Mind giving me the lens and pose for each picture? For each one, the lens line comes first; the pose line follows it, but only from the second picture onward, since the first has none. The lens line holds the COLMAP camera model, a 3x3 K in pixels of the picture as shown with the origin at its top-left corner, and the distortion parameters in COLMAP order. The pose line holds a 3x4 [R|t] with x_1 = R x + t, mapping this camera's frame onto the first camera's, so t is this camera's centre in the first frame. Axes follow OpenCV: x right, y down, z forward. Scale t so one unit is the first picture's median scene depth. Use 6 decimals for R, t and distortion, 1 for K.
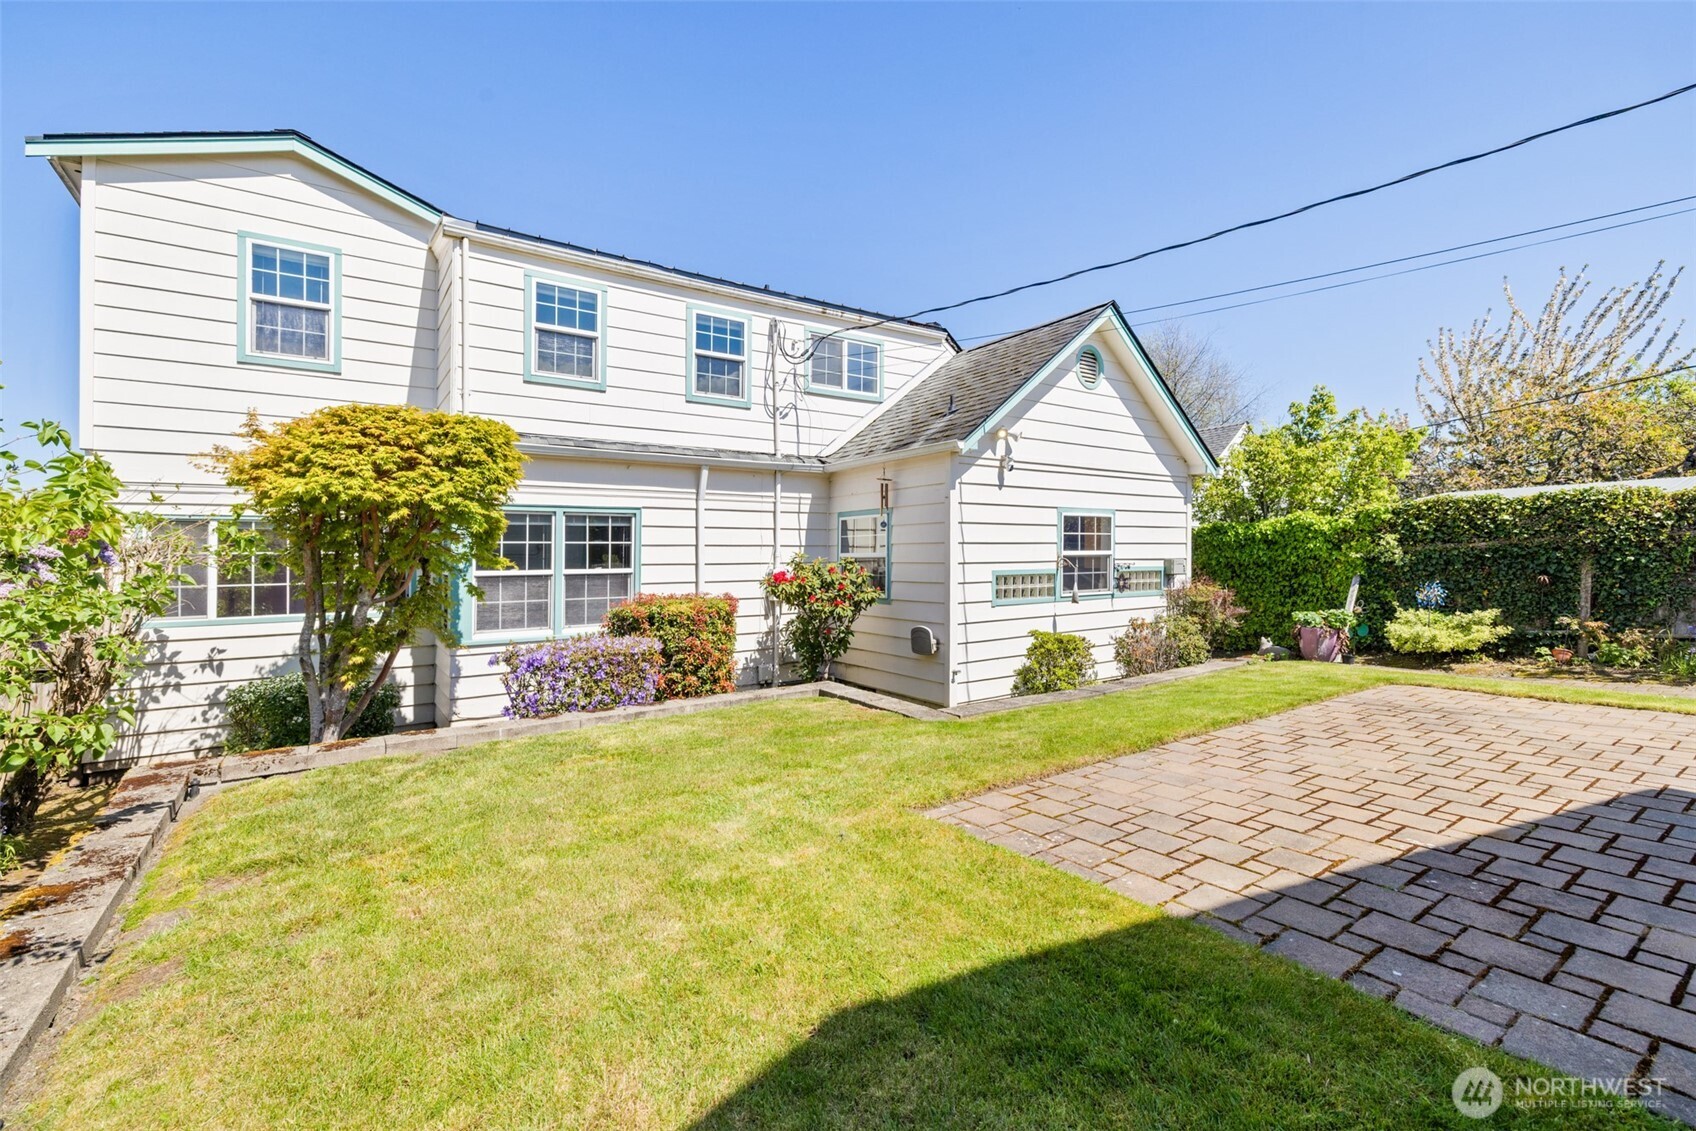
lens RADIAL K [[742.0, 0, 848.0], [0, 742.0, 565.5], [0, 0, 1]] dist [0.002605, 0.000165]
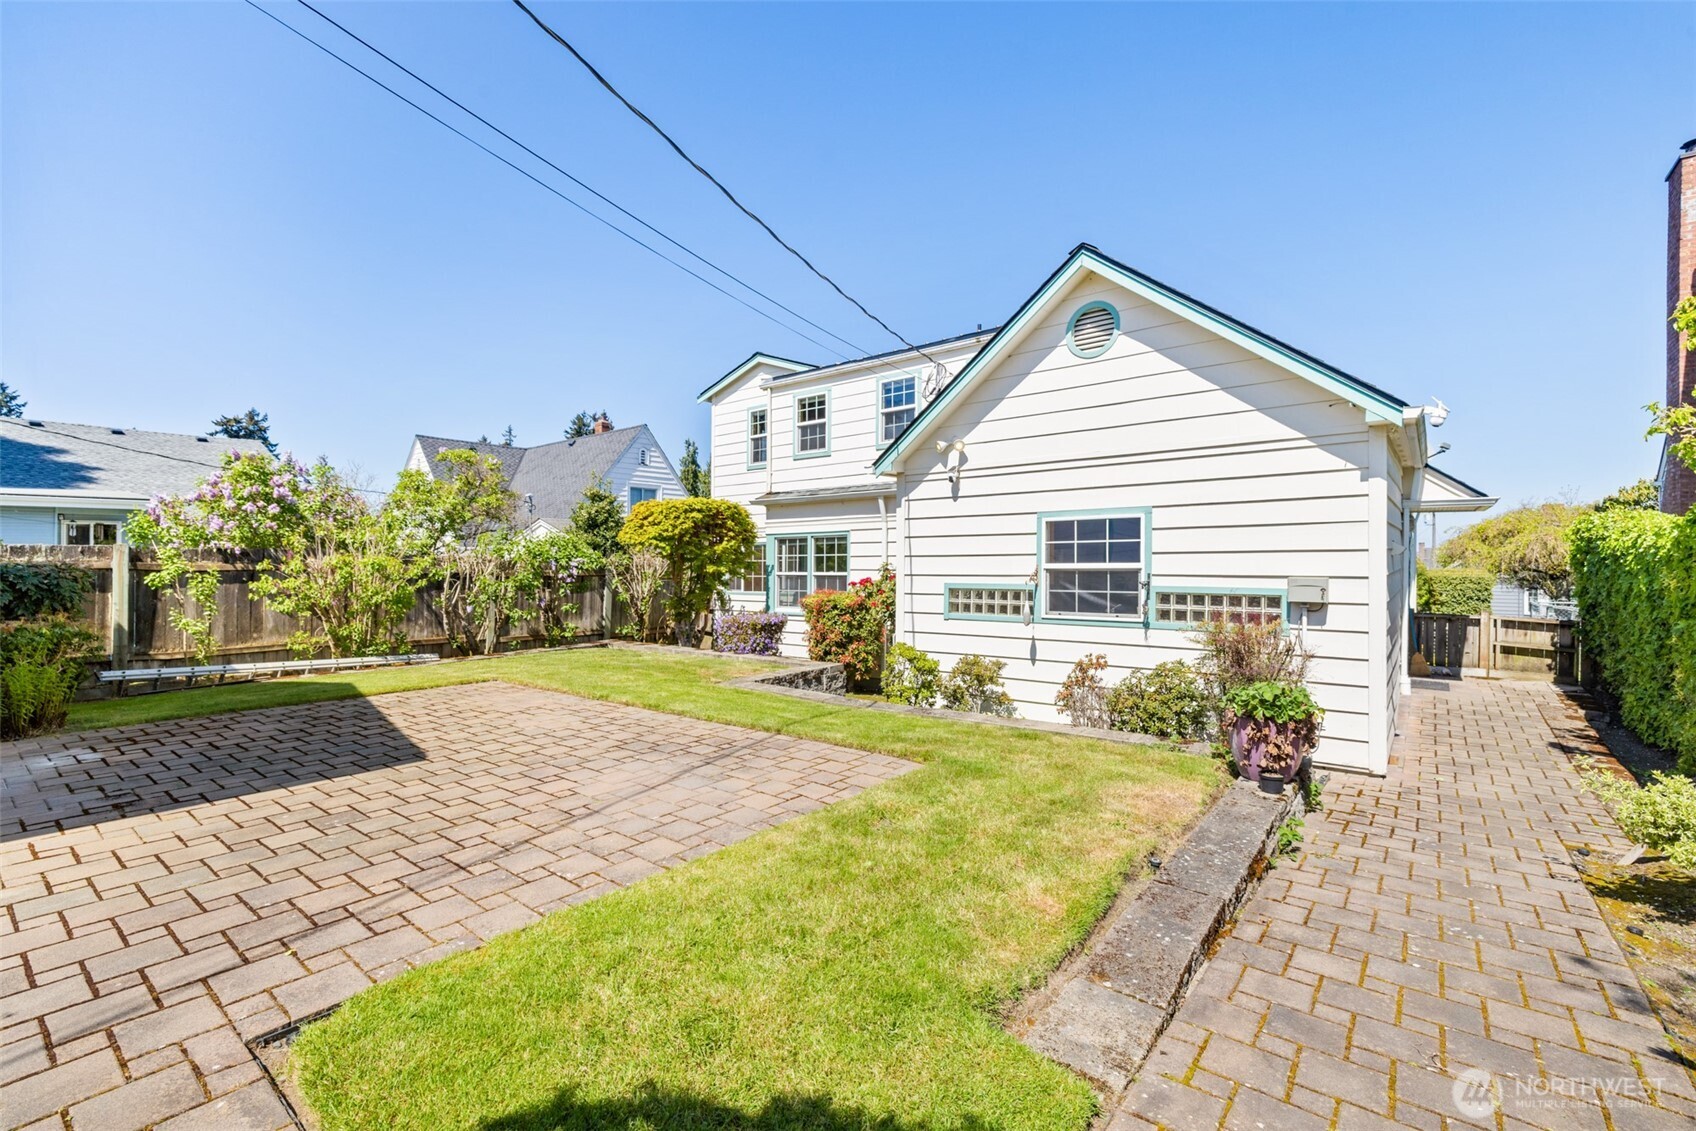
lens RADIAL K [[735.9, 0, 848.0], [0, 735.9, 565.5], [0, 0, 1]] dist [-0.000730, -0.000031]
pose [[0.283148, 0.015765, -0.958947, 1.106531], [-0.003345, 0.999875, 0.015450, -0.031886], [0.959070, -0.001167, 0.283165, 0.590194]]
